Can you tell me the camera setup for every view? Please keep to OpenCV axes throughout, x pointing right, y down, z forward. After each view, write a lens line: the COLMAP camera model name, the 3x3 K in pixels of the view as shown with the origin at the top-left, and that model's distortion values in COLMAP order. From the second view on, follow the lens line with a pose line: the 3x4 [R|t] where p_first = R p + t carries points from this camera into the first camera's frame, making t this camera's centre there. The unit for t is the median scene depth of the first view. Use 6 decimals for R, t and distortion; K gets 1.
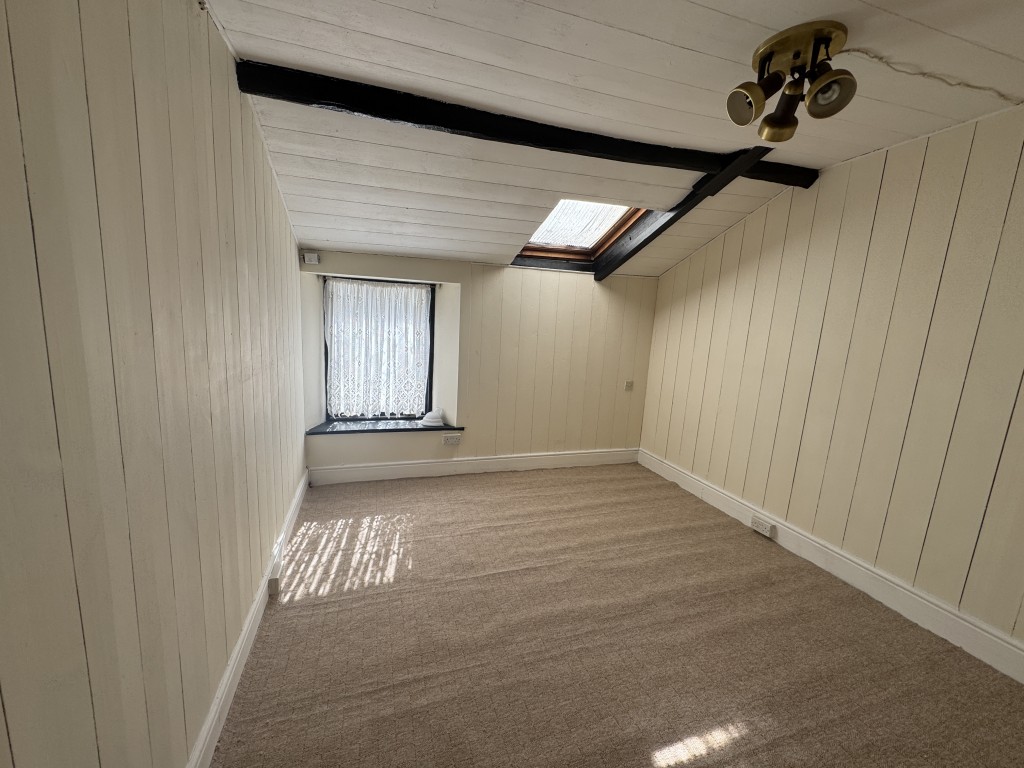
lens RADIAL K [[411.6, 0, 506.8], [0, 411.6, 381.6], [0, 0, 1]] dist [0.001656, 0.000083]
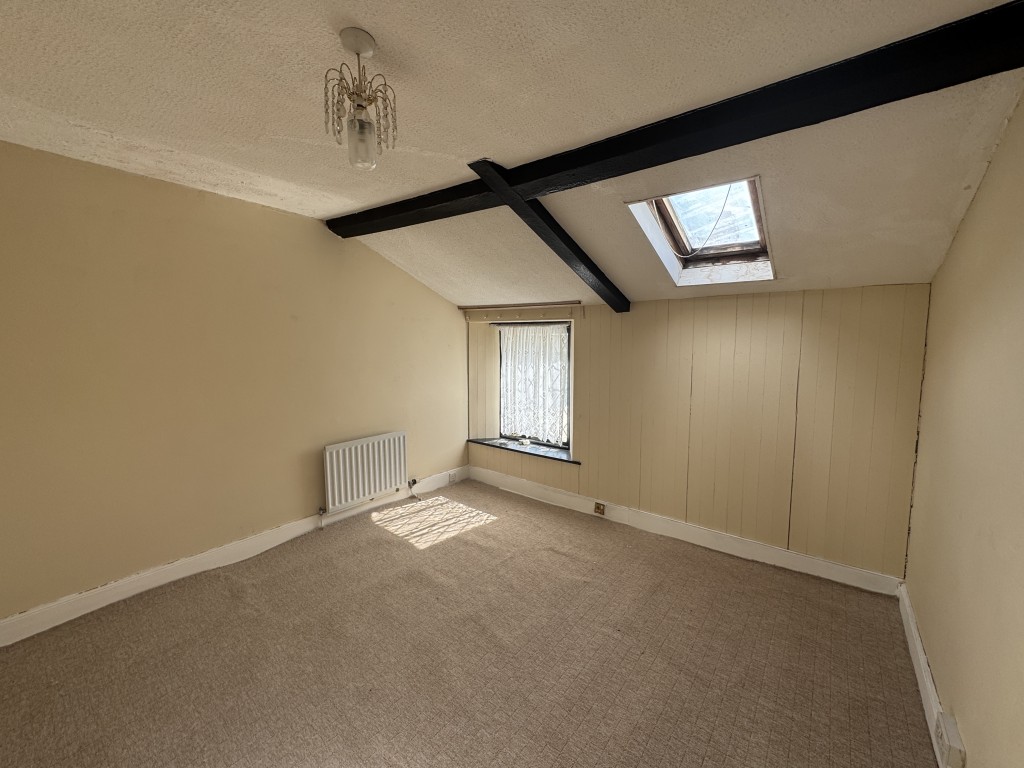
lens RADIAL K [[411.6, 0, 509.6], [0, 411.6, 383.8], [0, 0, 1]] dist [0.001656, 0.000083]
pose [[0.554100, 0.015013, -0.832314, 0.599206], [-0.112839, 0.991964, -0.057228, 0.002403], [0.824767, 0.125628, 0.551342, 0.306489]]
